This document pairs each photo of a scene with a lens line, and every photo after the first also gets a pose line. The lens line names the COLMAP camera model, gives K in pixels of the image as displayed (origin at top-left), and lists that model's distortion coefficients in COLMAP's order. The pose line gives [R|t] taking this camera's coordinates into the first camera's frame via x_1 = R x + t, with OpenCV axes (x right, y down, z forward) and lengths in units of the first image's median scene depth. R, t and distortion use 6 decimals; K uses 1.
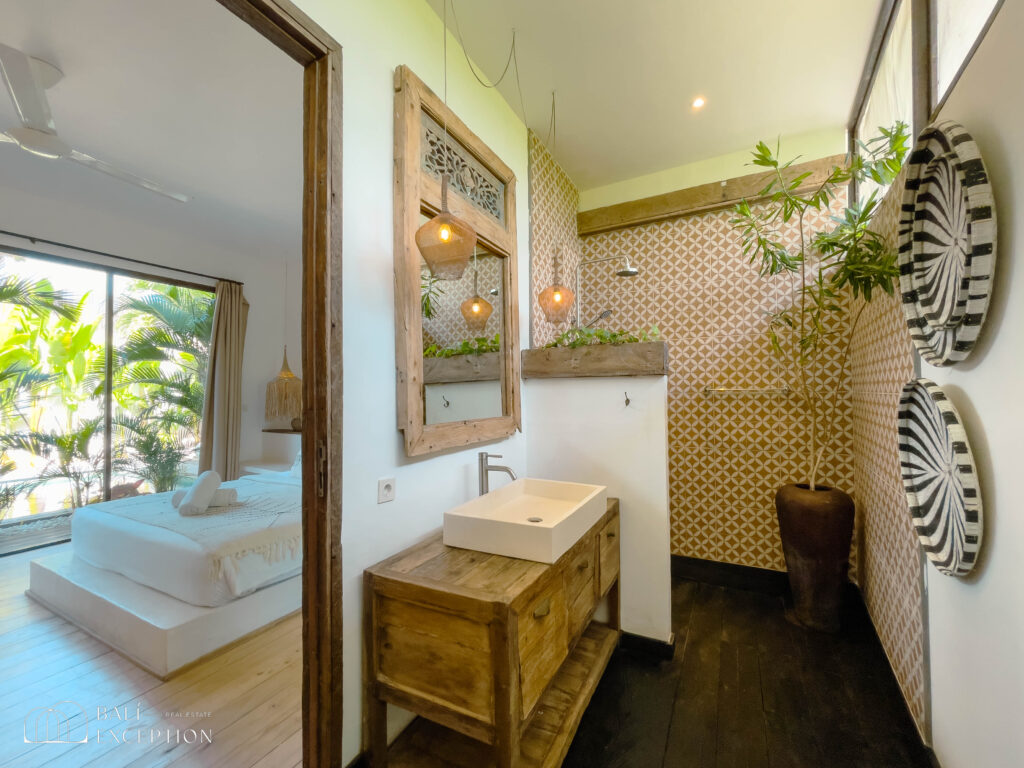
lens RADIAL K [[415.2, 0, 508.8], [0, 415.2, 384.7], [0, 0, 1]] dist [-0.000920, 0.001440]
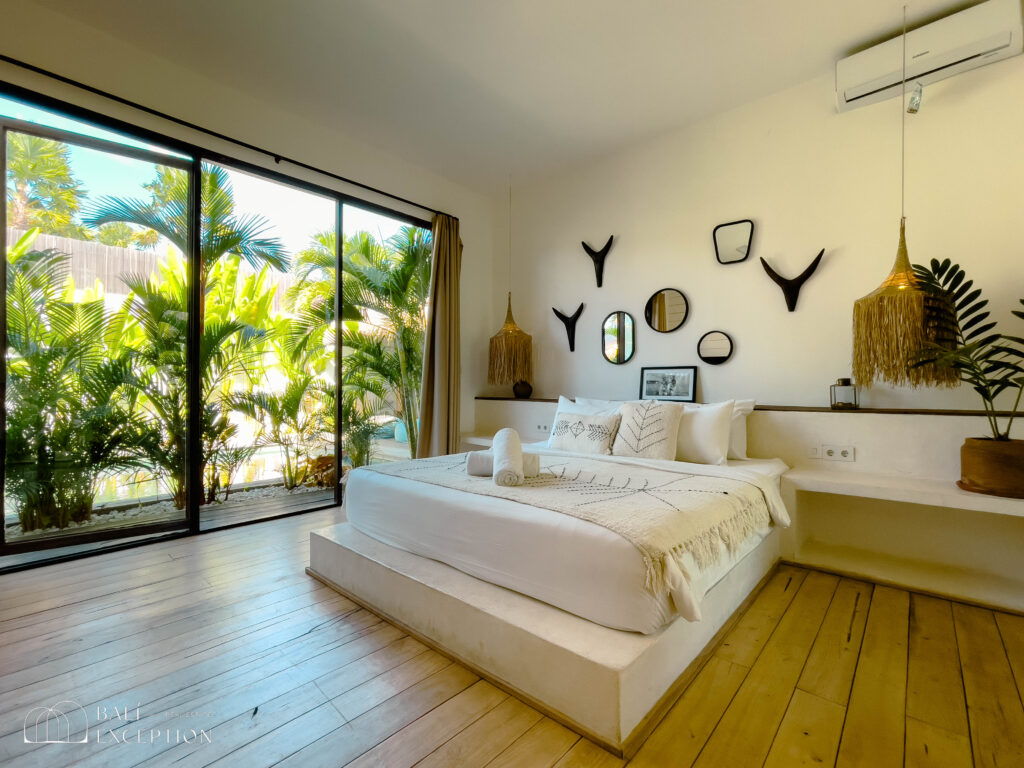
lens RADIAL K [[457.0, 0, 518.7], [0, 457.0, 383.0], [0, 0, 1]] dist [-0.001427, -0.000116]
pose [[0.973863, 0.008177, -0.226990, -0.317669], [-0.004861, 0.999873, 0.015164, 0.069866], [0.227085, -0.013664, 0.973779, 0.137636]]
